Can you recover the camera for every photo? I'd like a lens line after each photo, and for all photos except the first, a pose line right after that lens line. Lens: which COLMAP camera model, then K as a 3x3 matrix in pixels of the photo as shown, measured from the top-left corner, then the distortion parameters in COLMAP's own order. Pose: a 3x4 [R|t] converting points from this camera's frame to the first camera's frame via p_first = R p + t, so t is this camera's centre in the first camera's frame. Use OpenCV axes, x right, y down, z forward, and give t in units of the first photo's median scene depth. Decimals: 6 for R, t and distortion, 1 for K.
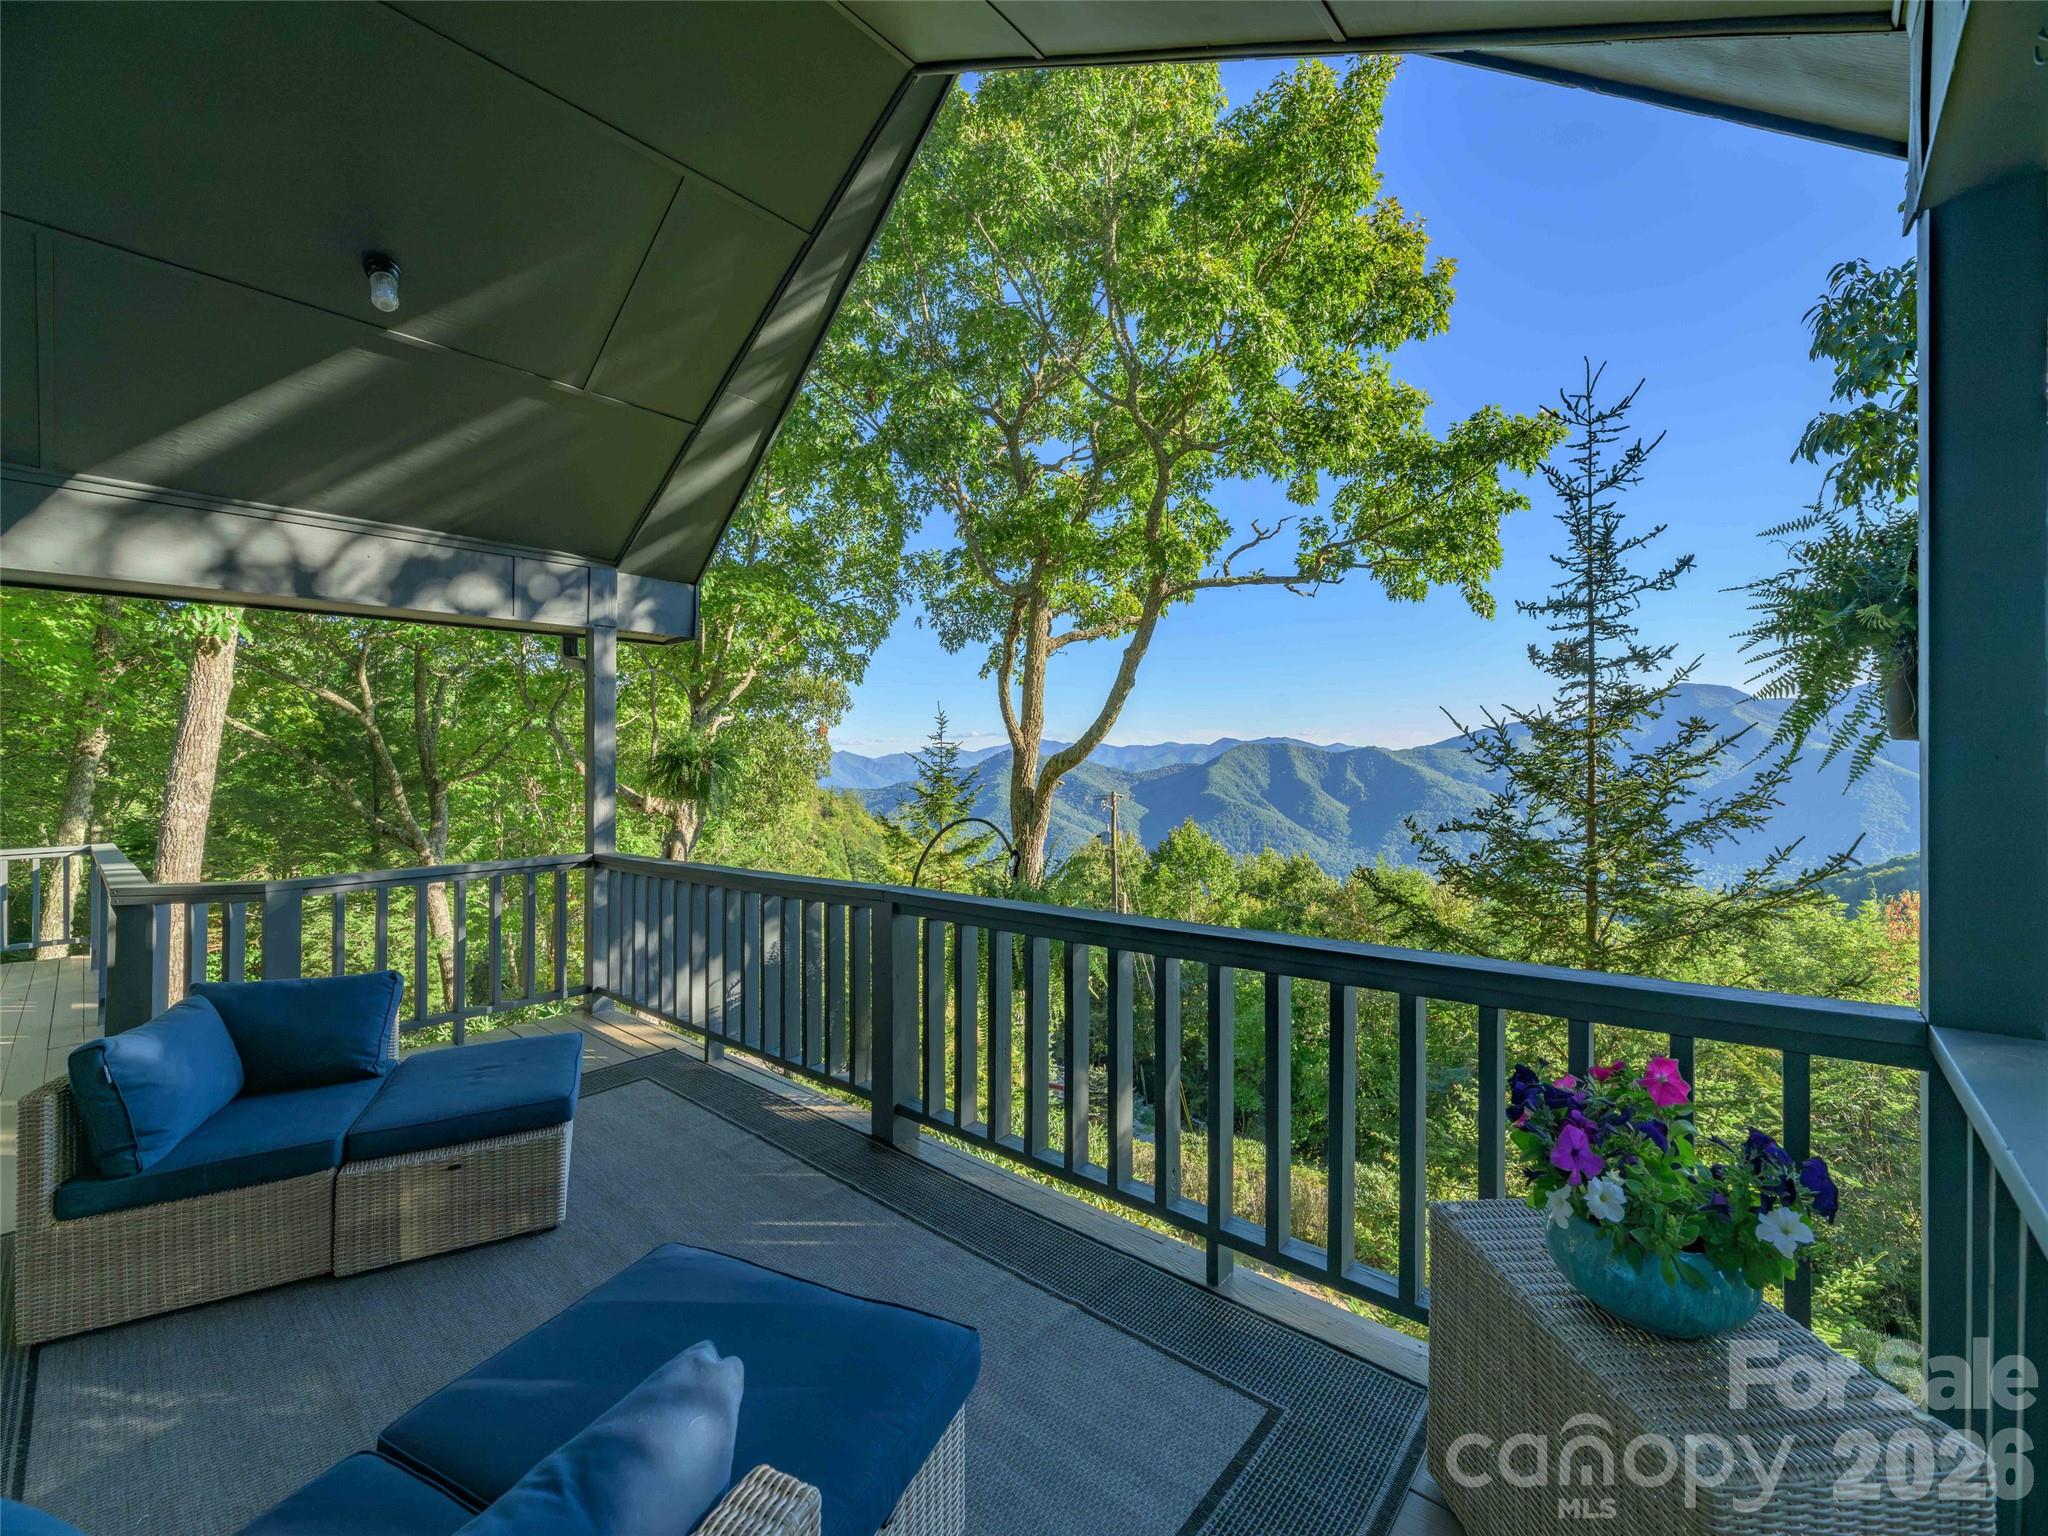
lens RADIAL K [[815.2, 0, 1040.5], [0, 815.2, 770.2], [0, 0, 1]] dist [-0.011814, -0.000035]
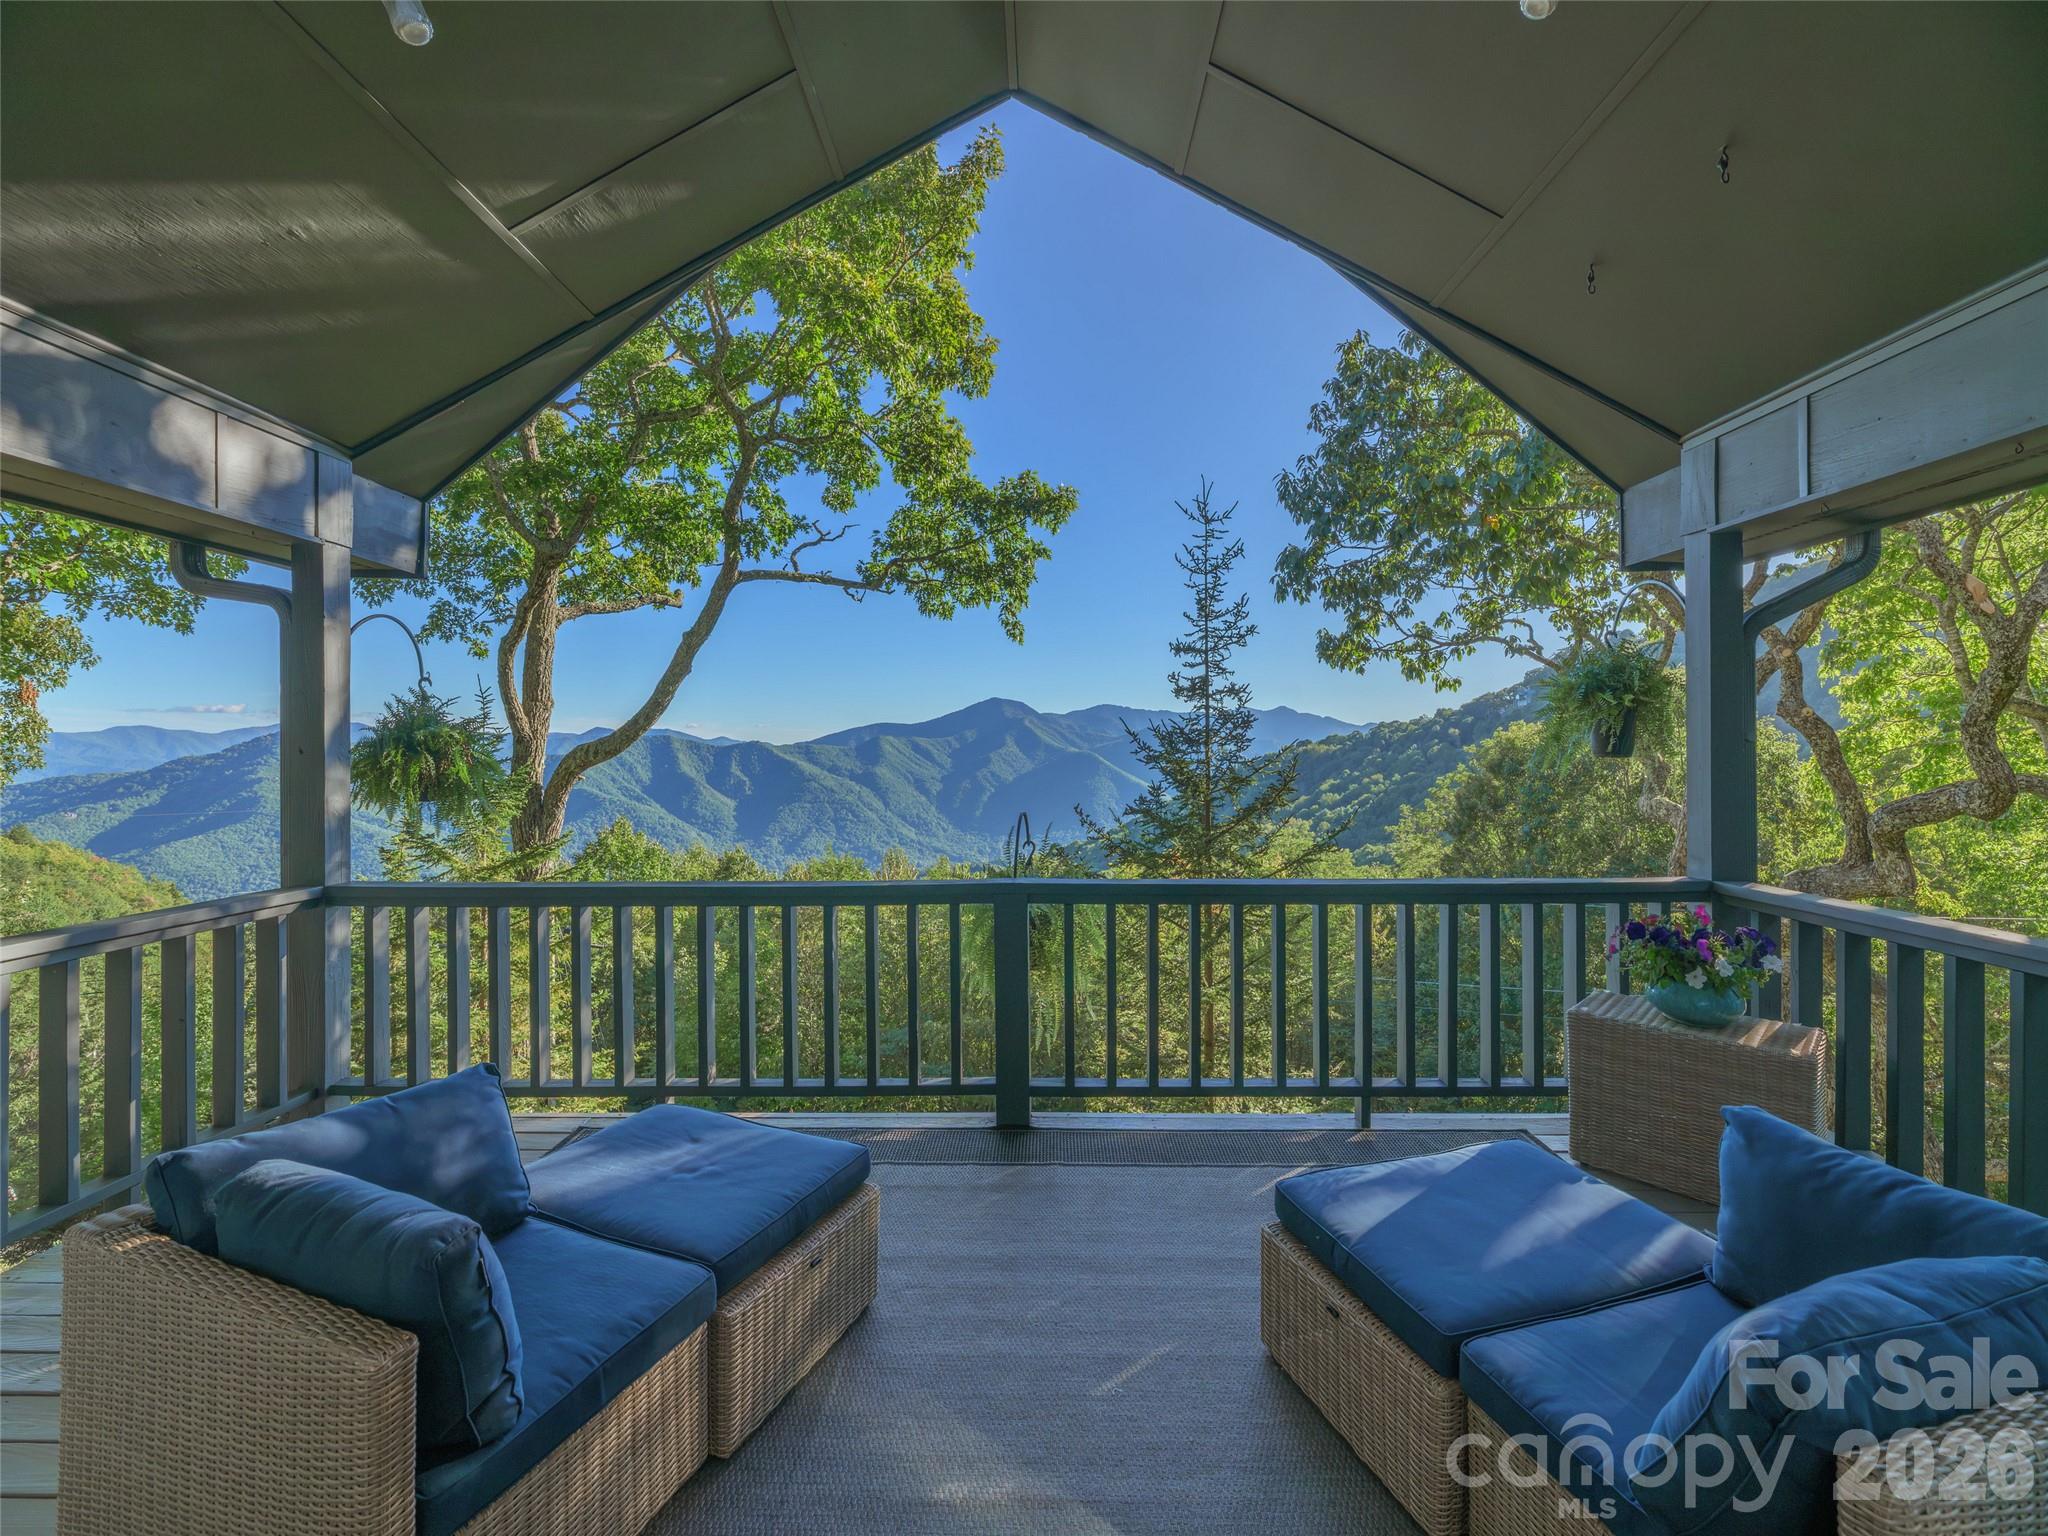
lens RADIAL K [[815.2, 0, 1025.6], [0, 815.2, 756.9], [0, 0, 1]] dist [-0.011814, -0.000035]
pose [[0.758462, 0.013995, 0.651567, -0.172991], [-0.008220, 0.999895, -0.011908, 0.000315], [-0.651666, 0.003676, 0.758497, 0.045450]]
